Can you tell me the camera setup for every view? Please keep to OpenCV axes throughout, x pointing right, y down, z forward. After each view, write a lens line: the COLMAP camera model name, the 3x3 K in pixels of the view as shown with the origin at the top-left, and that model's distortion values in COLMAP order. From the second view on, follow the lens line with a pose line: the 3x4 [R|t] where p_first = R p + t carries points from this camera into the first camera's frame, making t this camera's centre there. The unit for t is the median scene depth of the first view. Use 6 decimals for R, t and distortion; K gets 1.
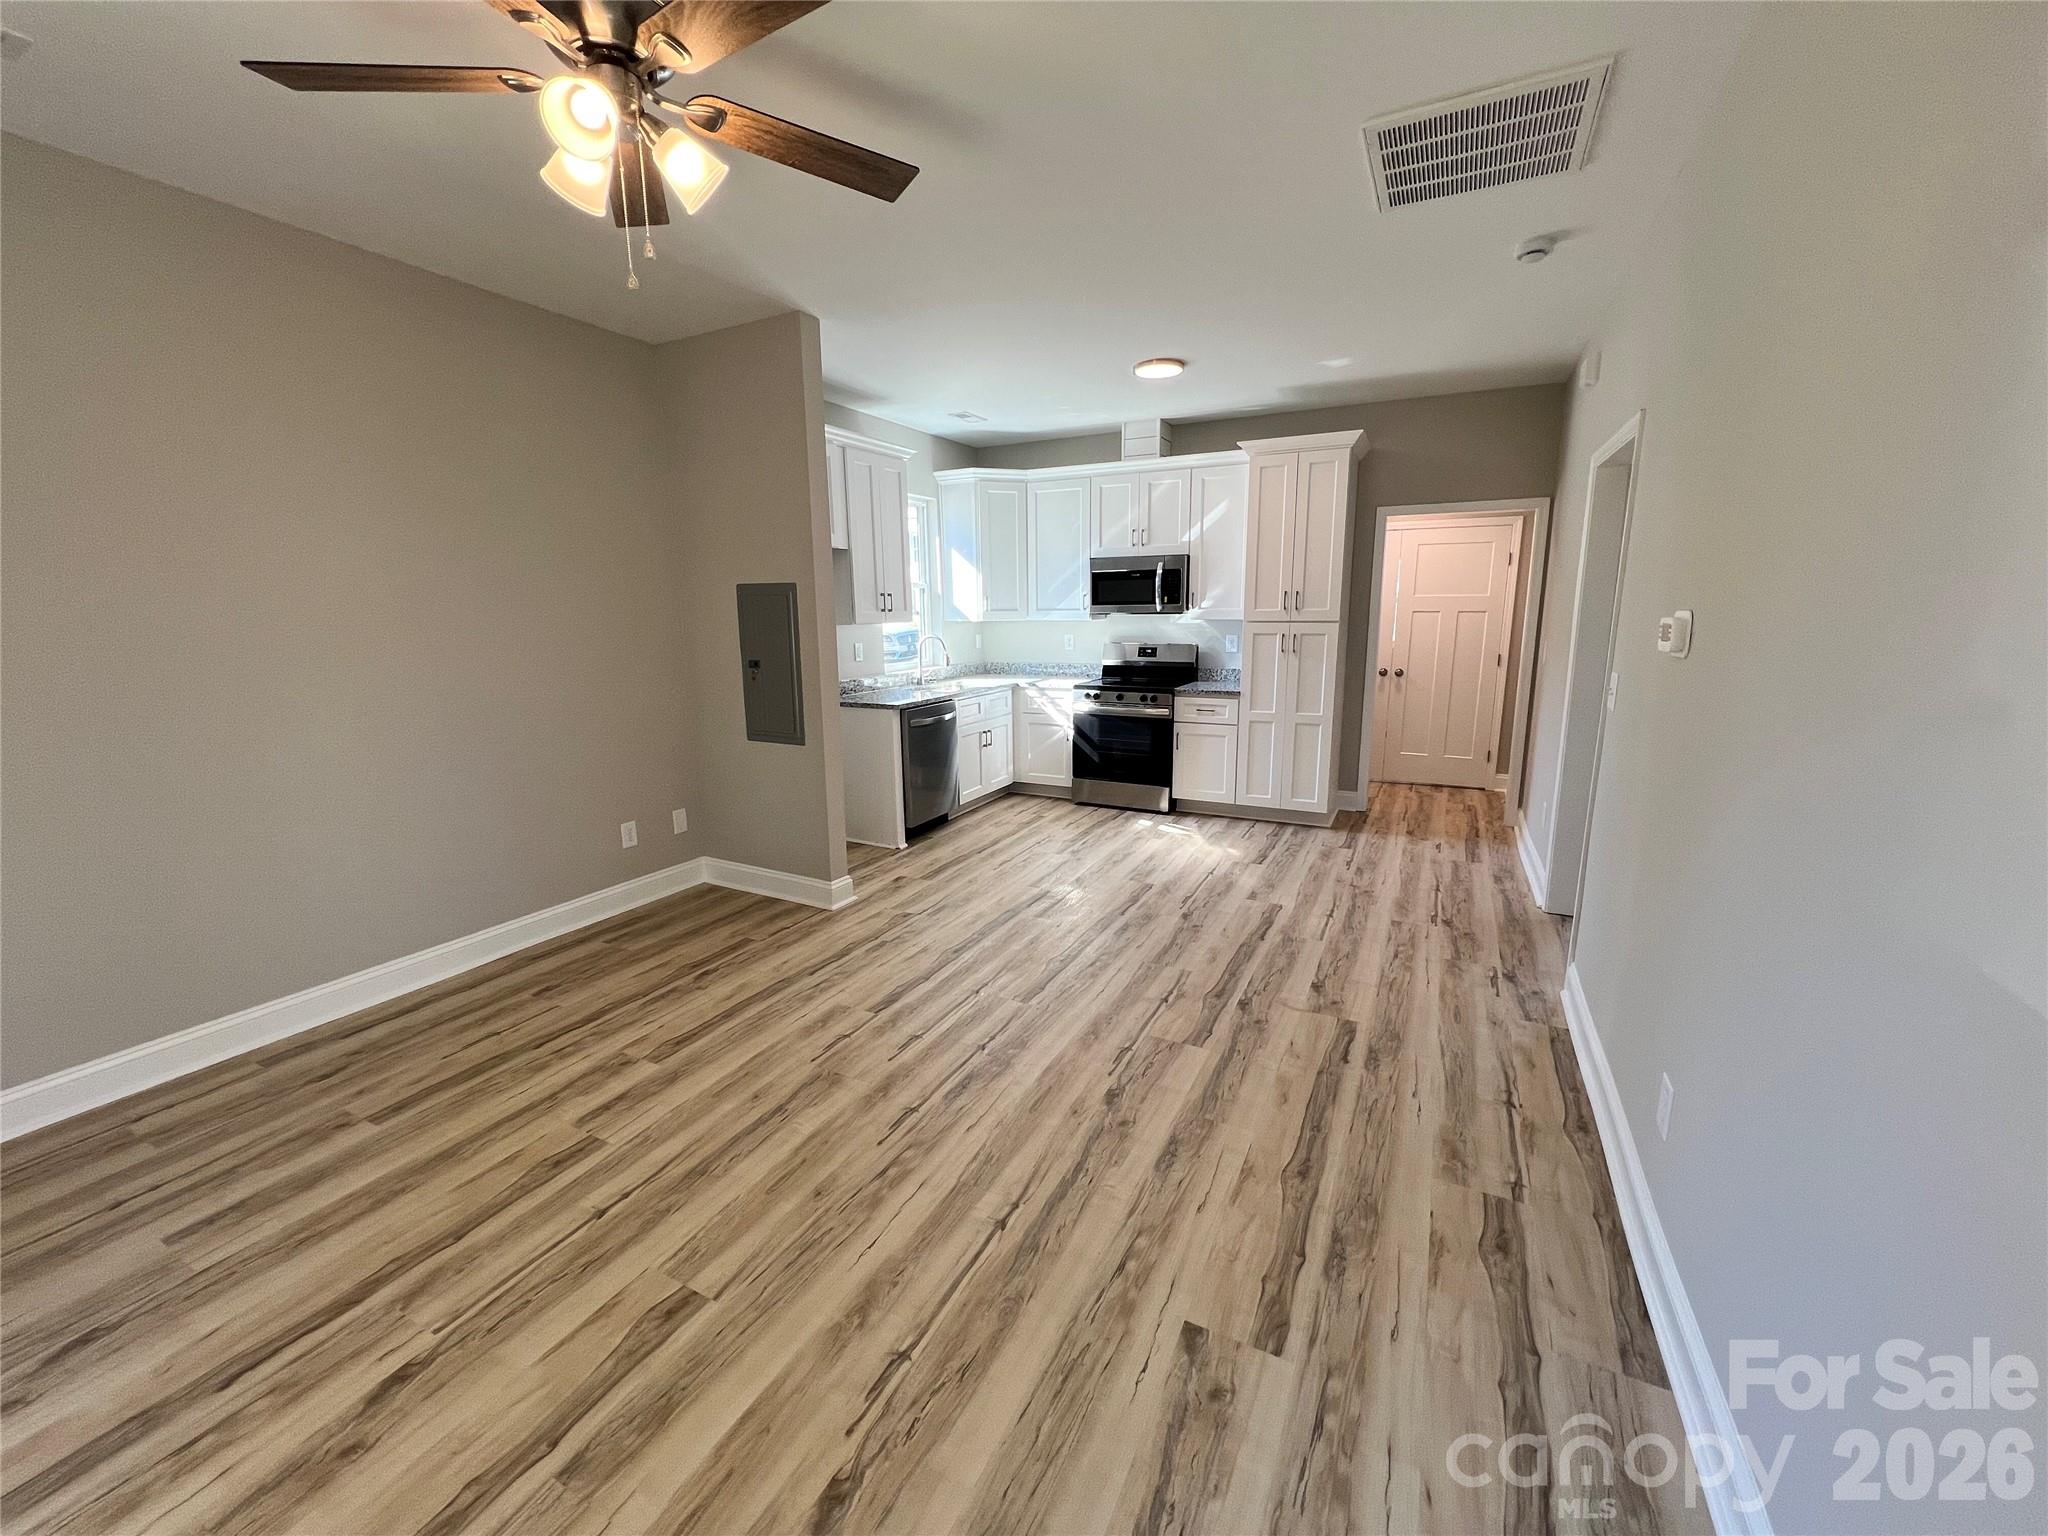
lens RADIAL K [[818.2, 0, 1021.8], [0, 818.2, 763.7], [0, 0, 1]] dist [-0.001166, 0.000189]
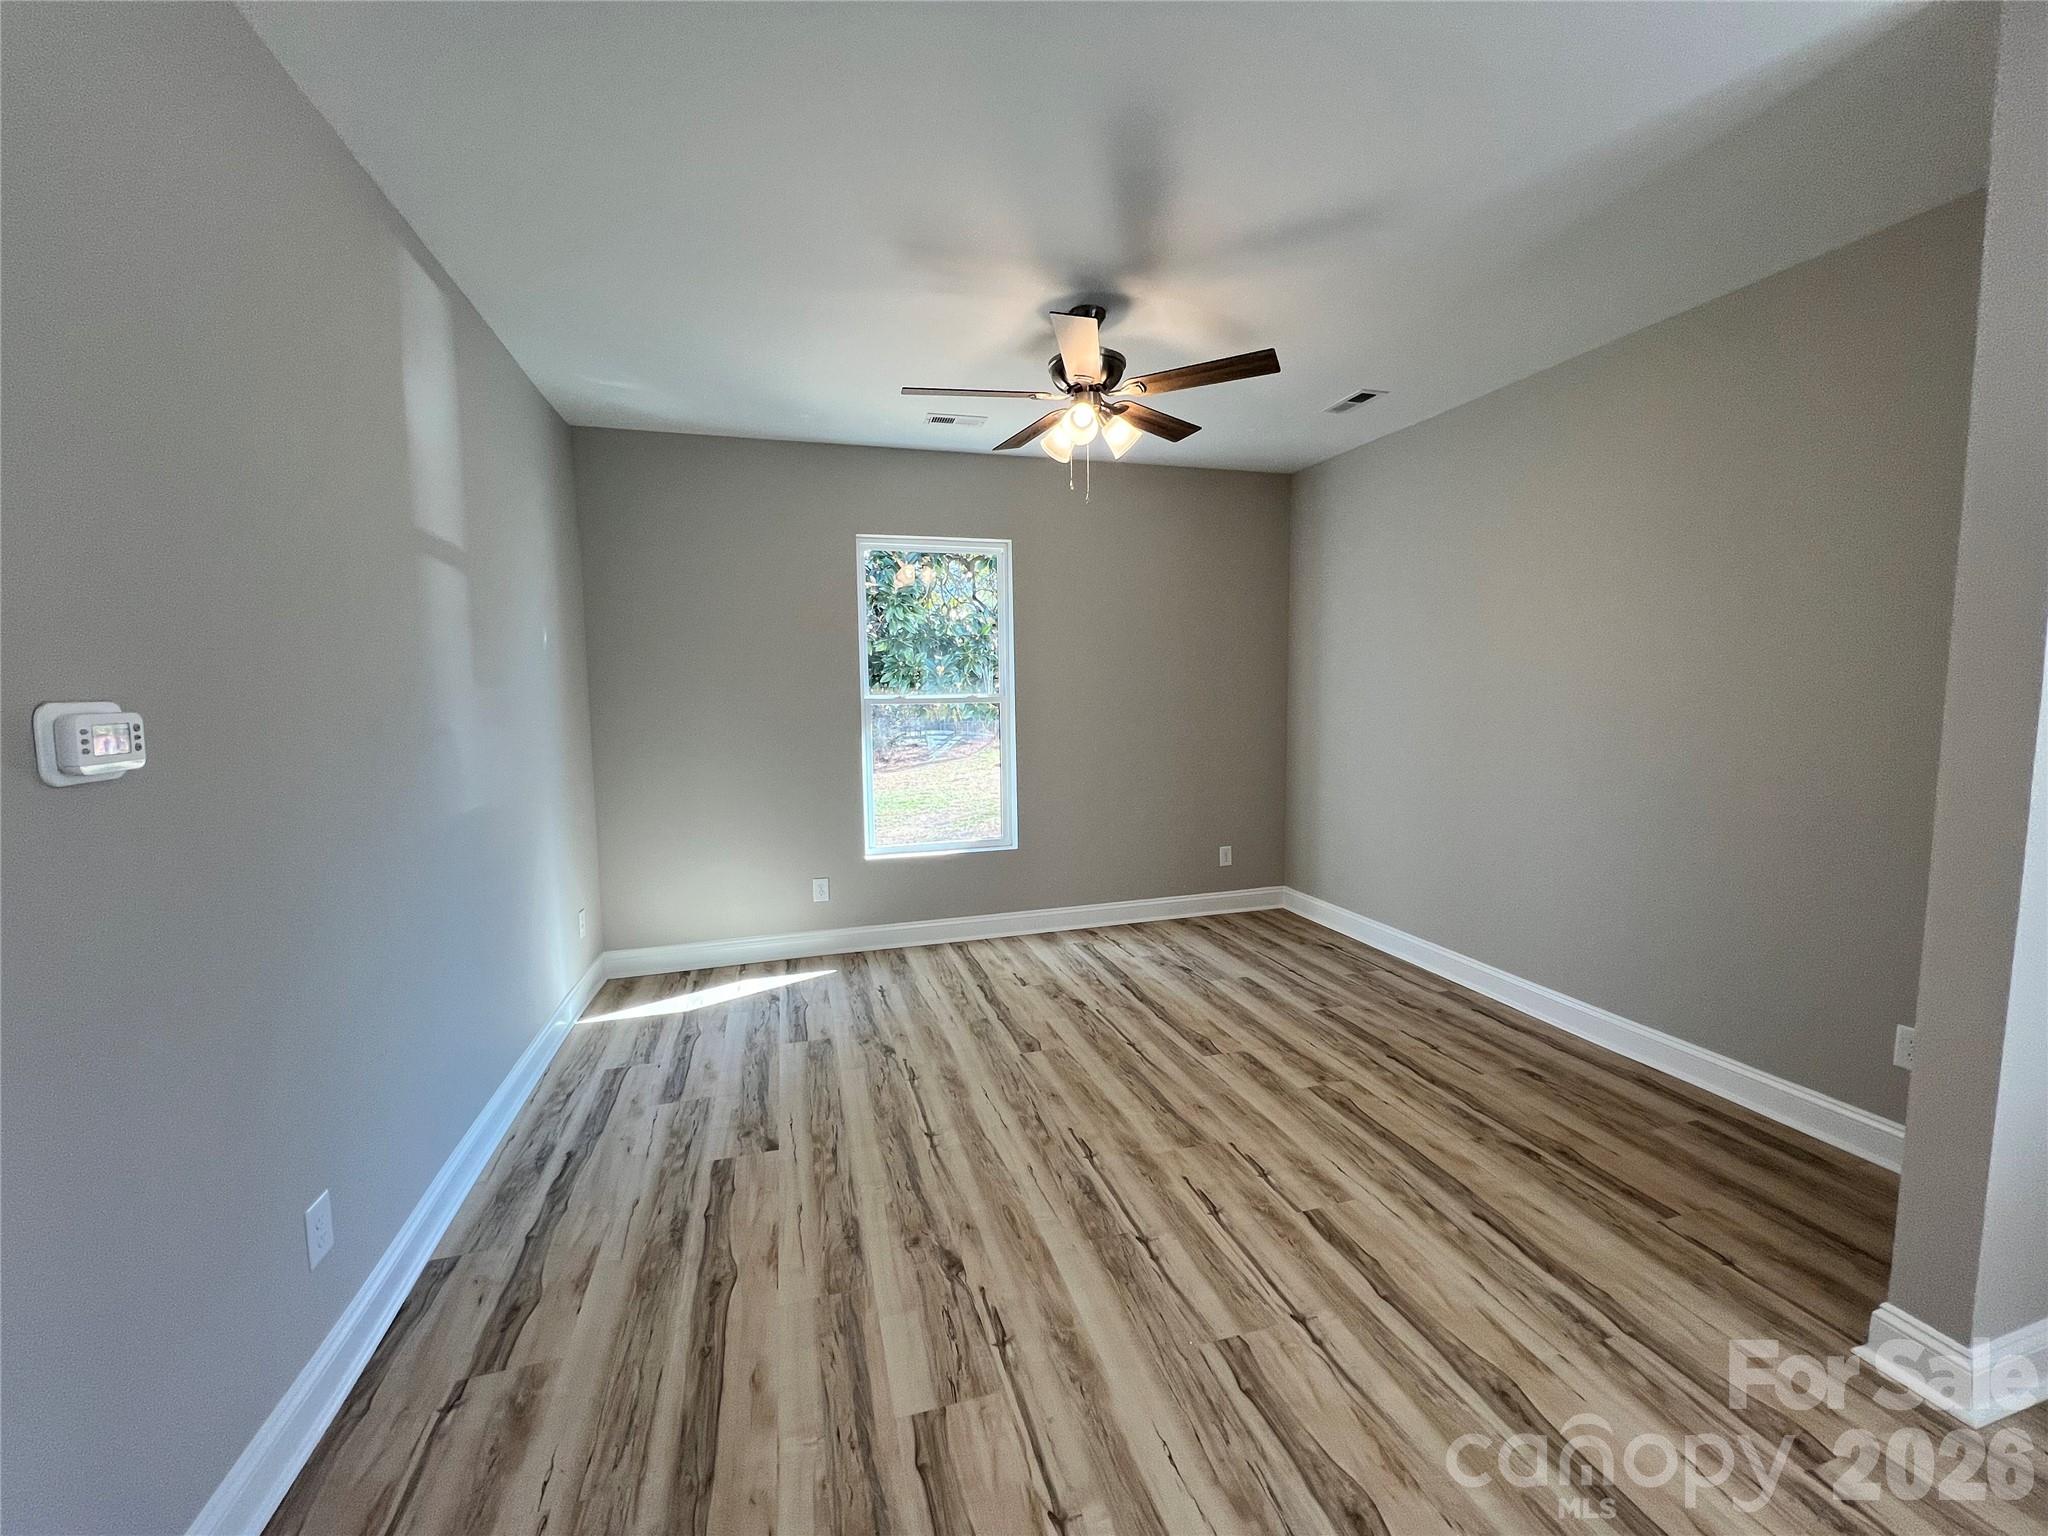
lens RADIAL K [[817.3, 0, 1021.5], [0, 817.3, 765.8], [0, 0, 1]] dist [-0.001469, 0.000497]
pose [[-0.723373, 0.082598, -0.685499, 0.334198], [-0.110943, 0.966014, 0.233470, -0.161301], [0.681486, 0.244938, -0.689625, 0.851682]]
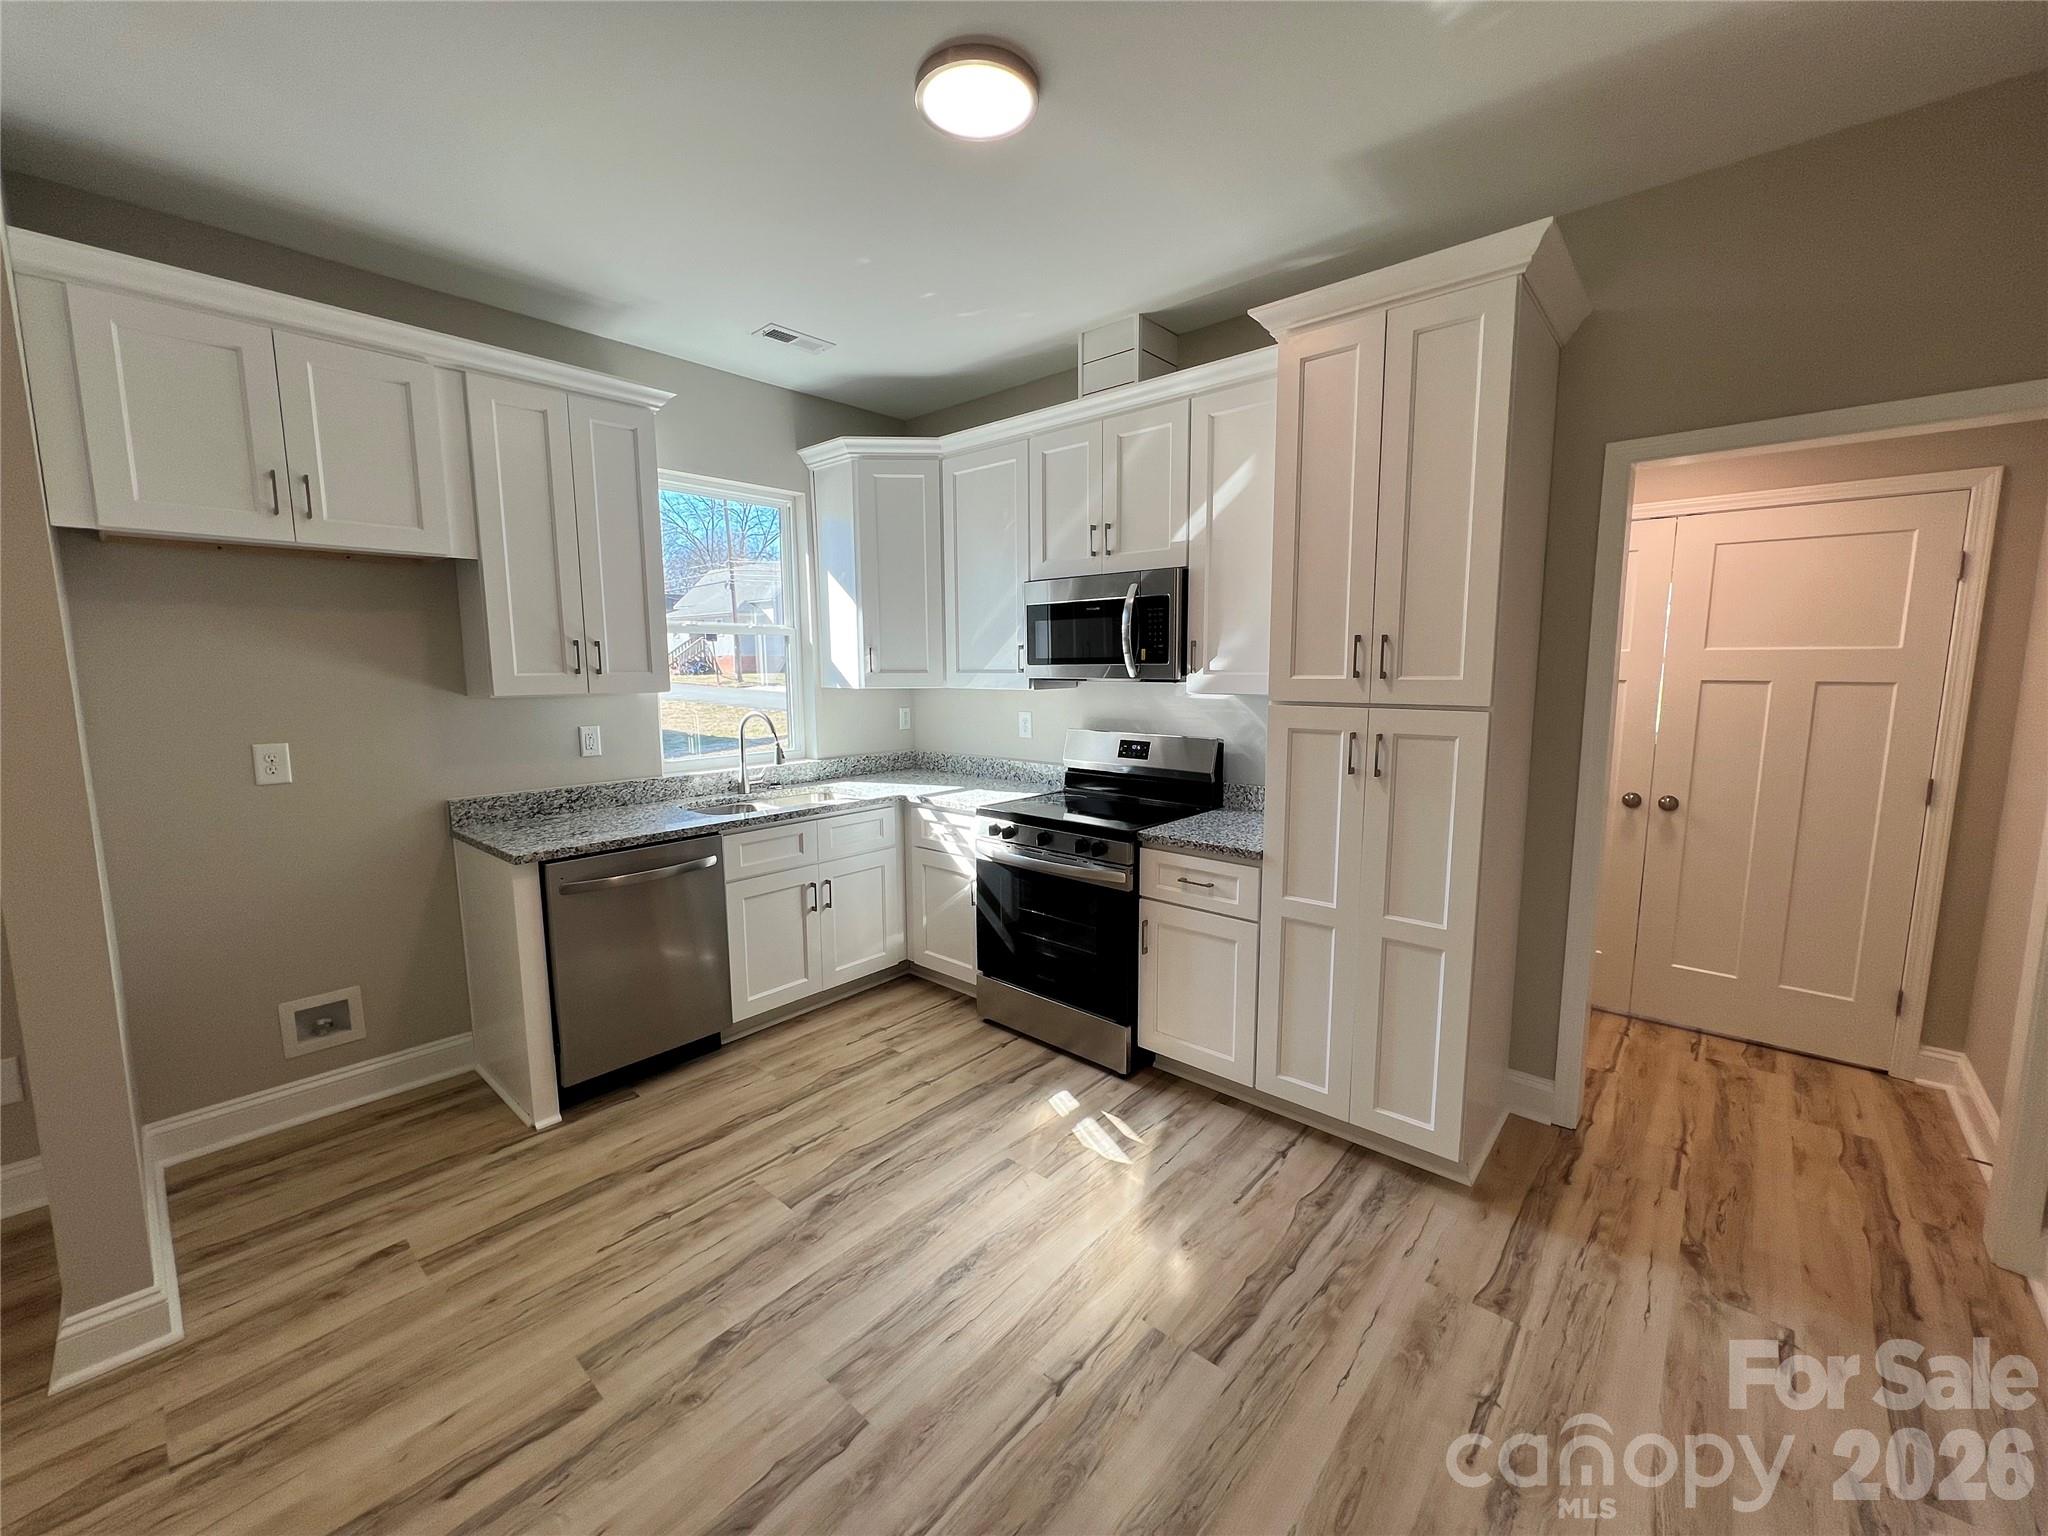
lens RADIAL K [[817.3, 0, 1021.5], [0, 817.3, 765.8], [0, 0, 1]] dist [-0.001469, 0.000497]
pose [[0.968584, 0.036978, -0.245921, 0.307389], [-0.052927, 0.996880, -0.058562, -0.127761], [0.242988, 0.069738, 0.967519, 0.646011]]
